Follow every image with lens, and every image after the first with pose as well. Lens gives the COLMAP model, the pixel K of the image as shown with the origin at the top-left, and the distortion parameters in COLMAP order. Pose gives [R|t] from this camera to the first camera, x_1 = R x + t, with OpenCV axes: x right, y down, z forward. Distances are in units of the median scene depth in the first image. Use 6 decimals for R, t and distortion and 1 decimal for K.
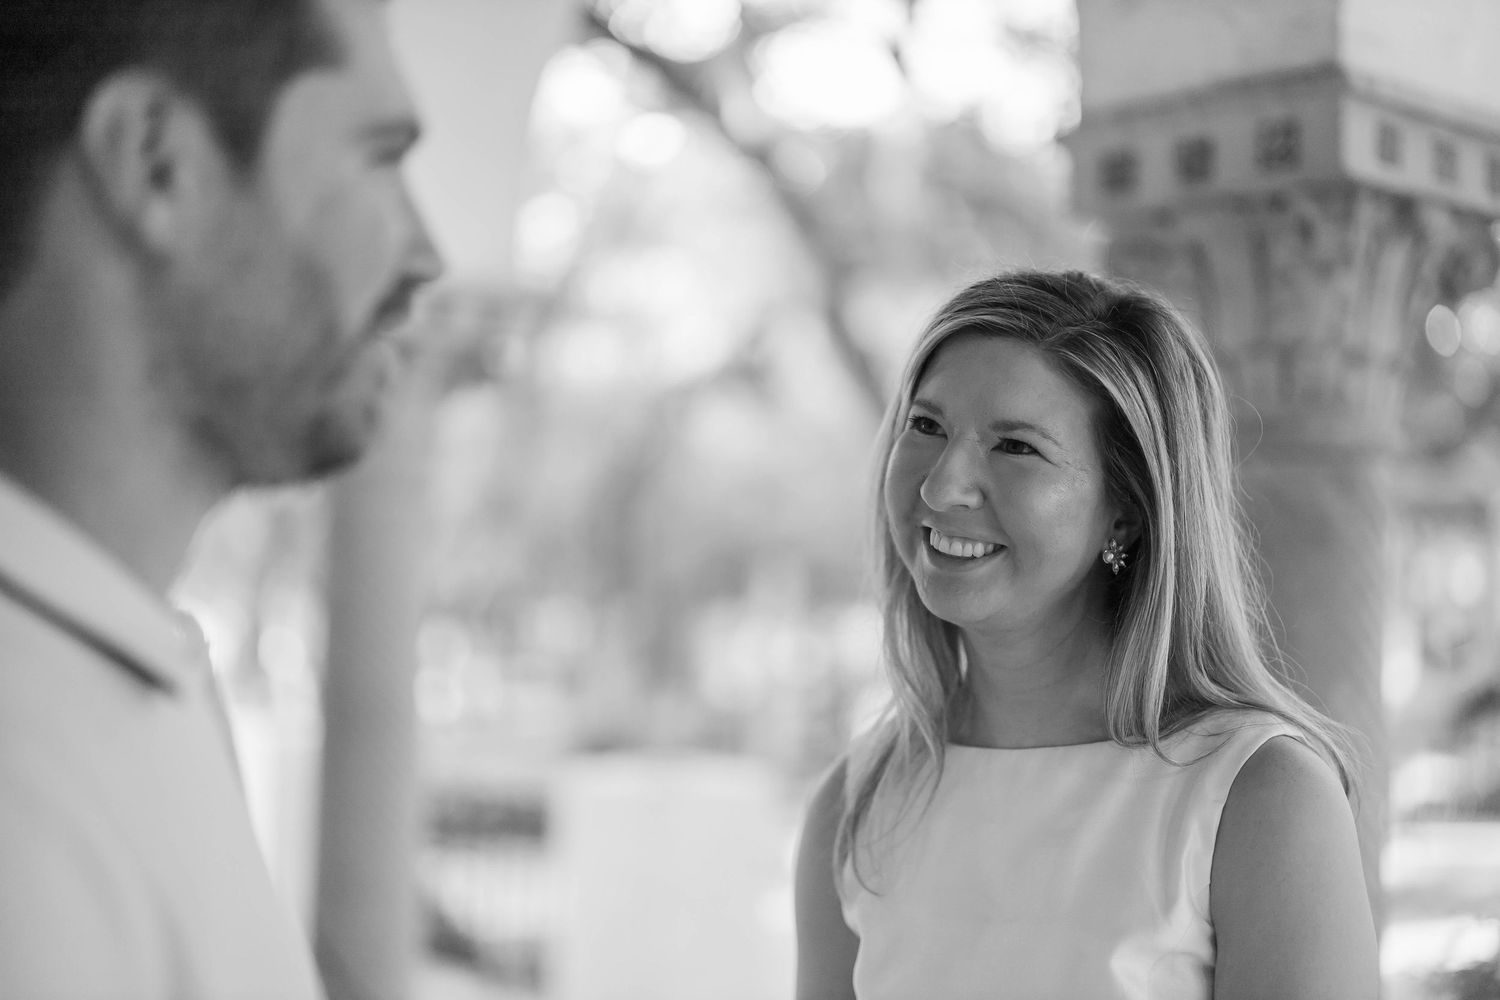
lens RADIAL K [[2065.9, 0, 750.0], [0, 2065.9, 500.0], [0, 0, 1]] dist [0.133731, -0.041139]
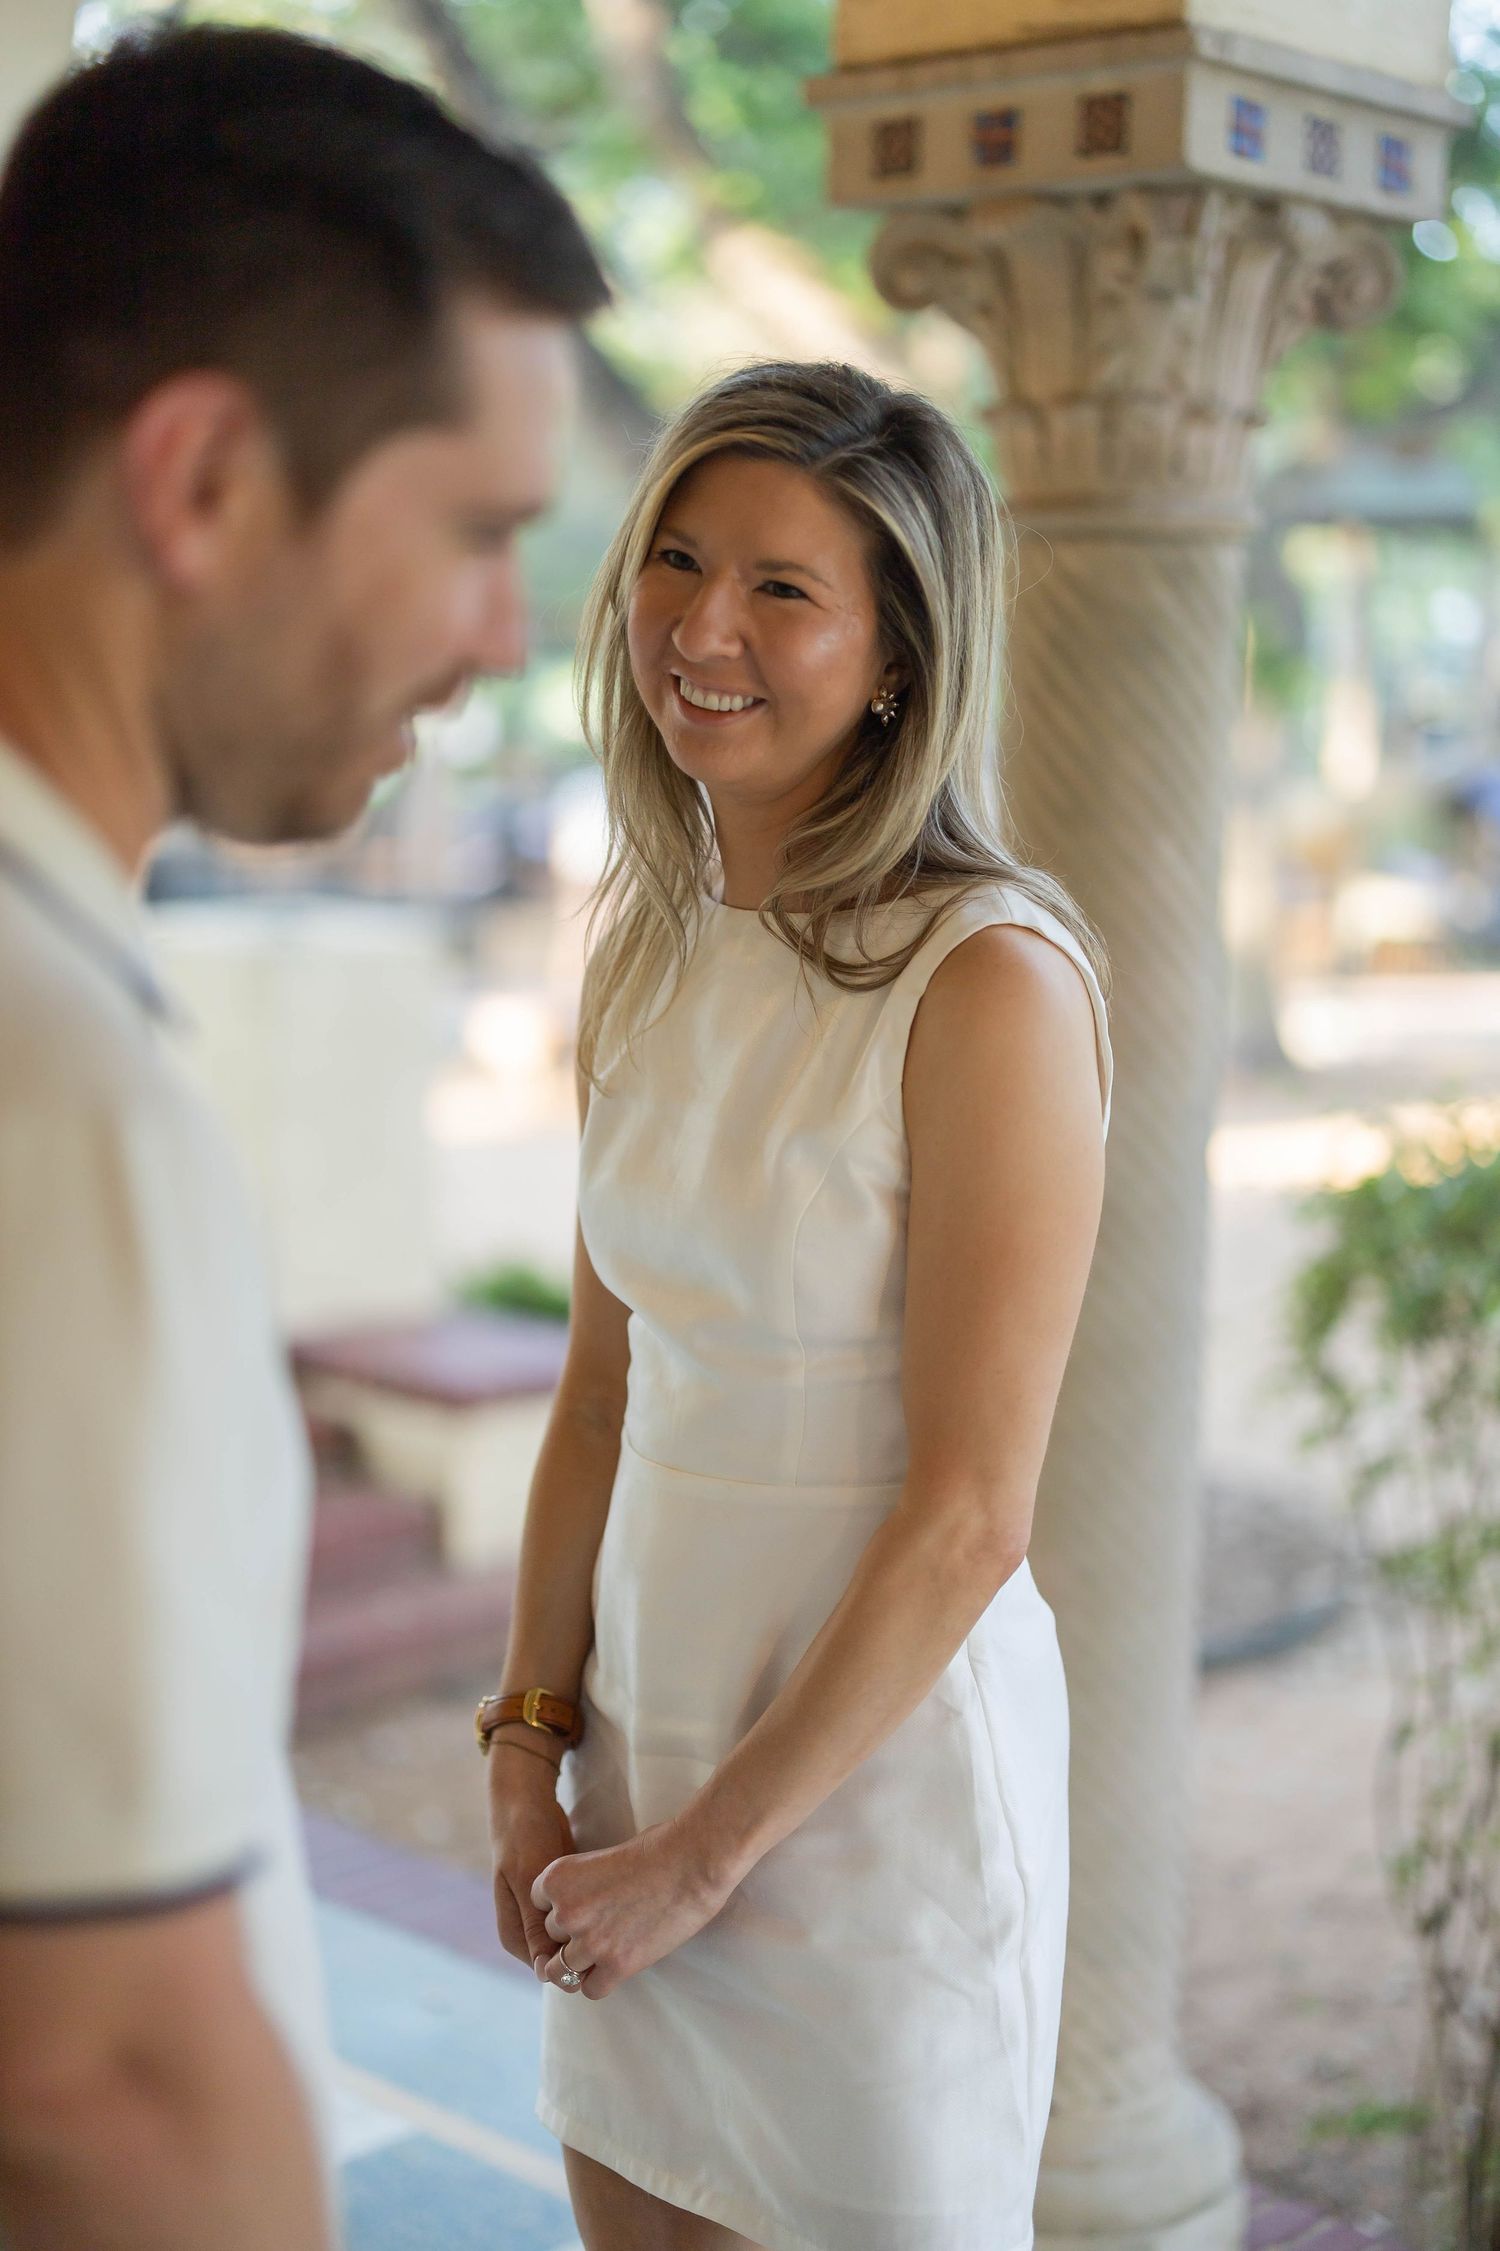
lens RADIAL K [[3159.1, 0, 750.0], [0, 3159.1, 1125.5], [0, 0, 1]] dist [0.007764, -0.005782]
pose [[0.990542, -0.005752, 0.137086, -0.063923], [-0.018411, 0.984513, 0.174344, -0.030796], [-0.135966, -0.175219, 0.975096, -0.319807]]
